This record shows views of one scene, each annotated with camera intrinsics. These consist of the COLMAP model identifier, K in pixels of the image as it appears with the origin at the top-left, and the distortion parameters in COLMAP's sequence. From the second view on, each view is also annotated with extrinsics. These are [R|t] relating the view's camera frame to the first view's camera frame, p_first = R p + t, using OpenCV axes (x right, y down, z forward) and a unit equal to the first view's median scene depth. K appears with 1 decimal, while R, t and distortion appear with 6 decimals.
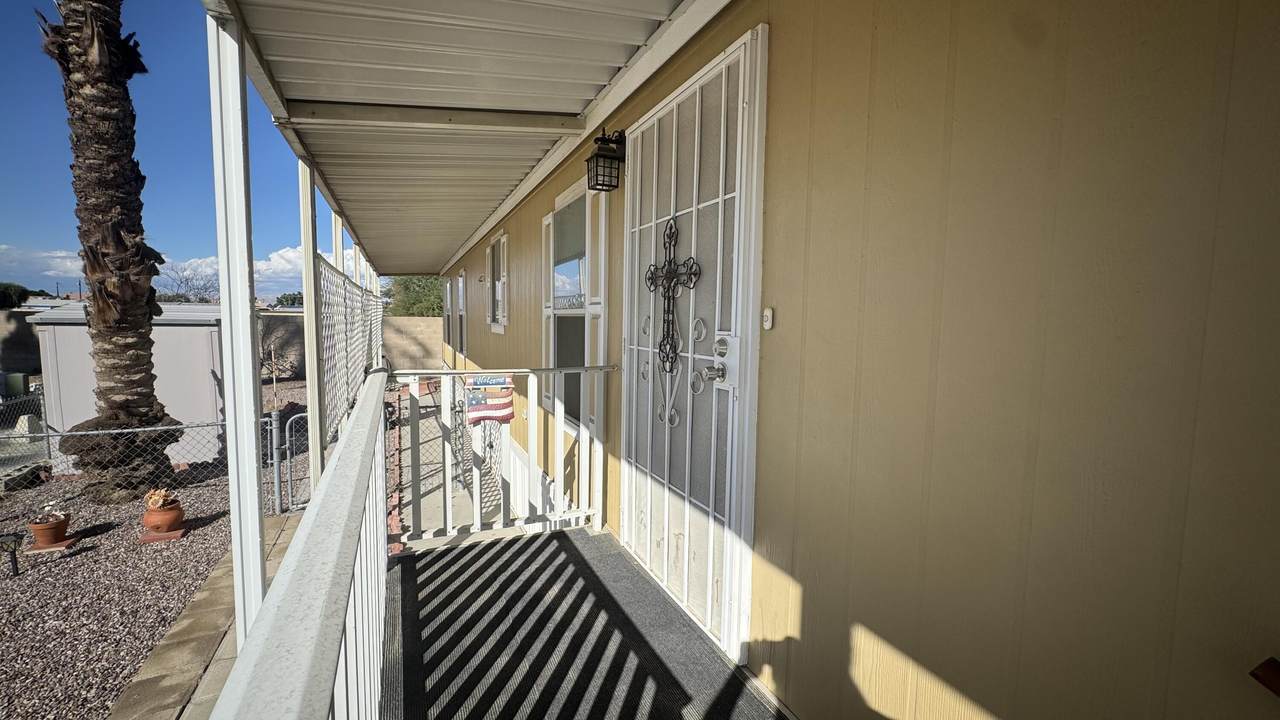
lens RADIAL K [[511.3, 0, 640.0], [0, 511.3, 360.0], [0, 0, 1]] dist [-0.000188, -0.000363]
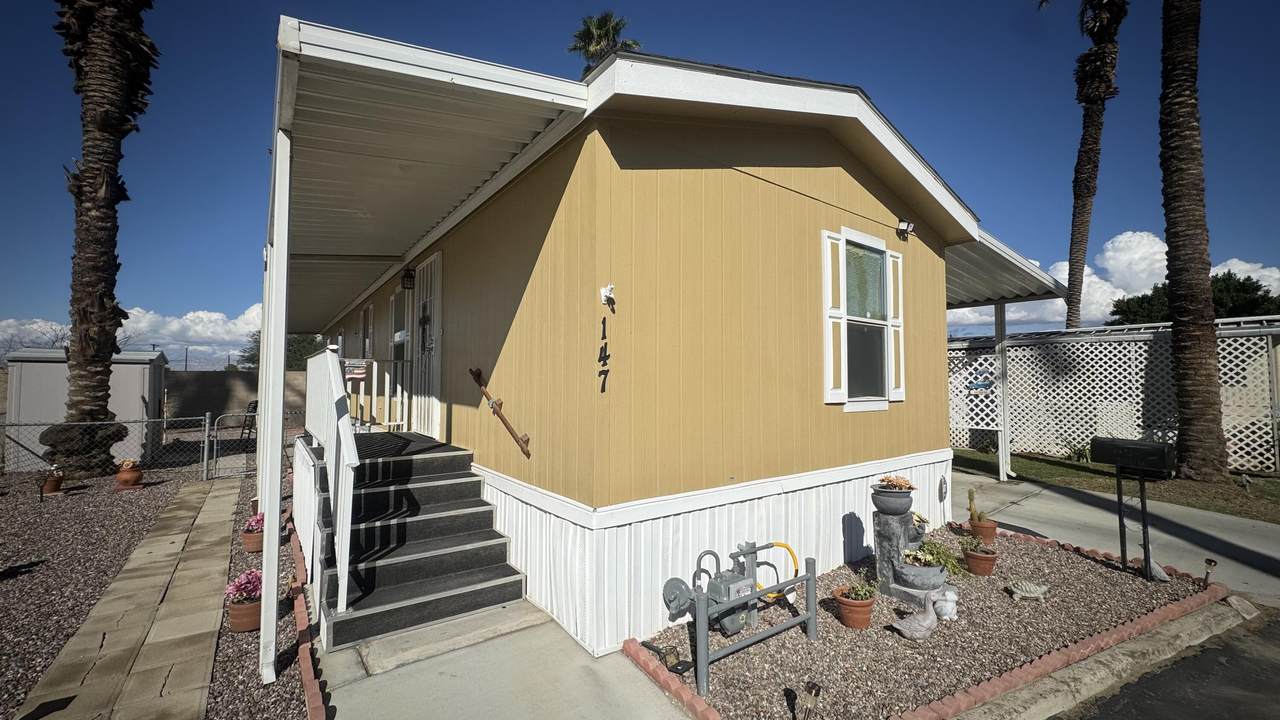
lens RADIAL K [[511.3, 0, 640.0], [0, 511.3, 360.0], [0, 0, 1]] dist [-0.000188, -0.000363]
pose [[0.979544, -0.007332, 0.201097, 0.270447], [0.032894, 0.991728, -0.124068, 0.182012], [-0.198523, 0.128145, 0.971683, -0.816572]]
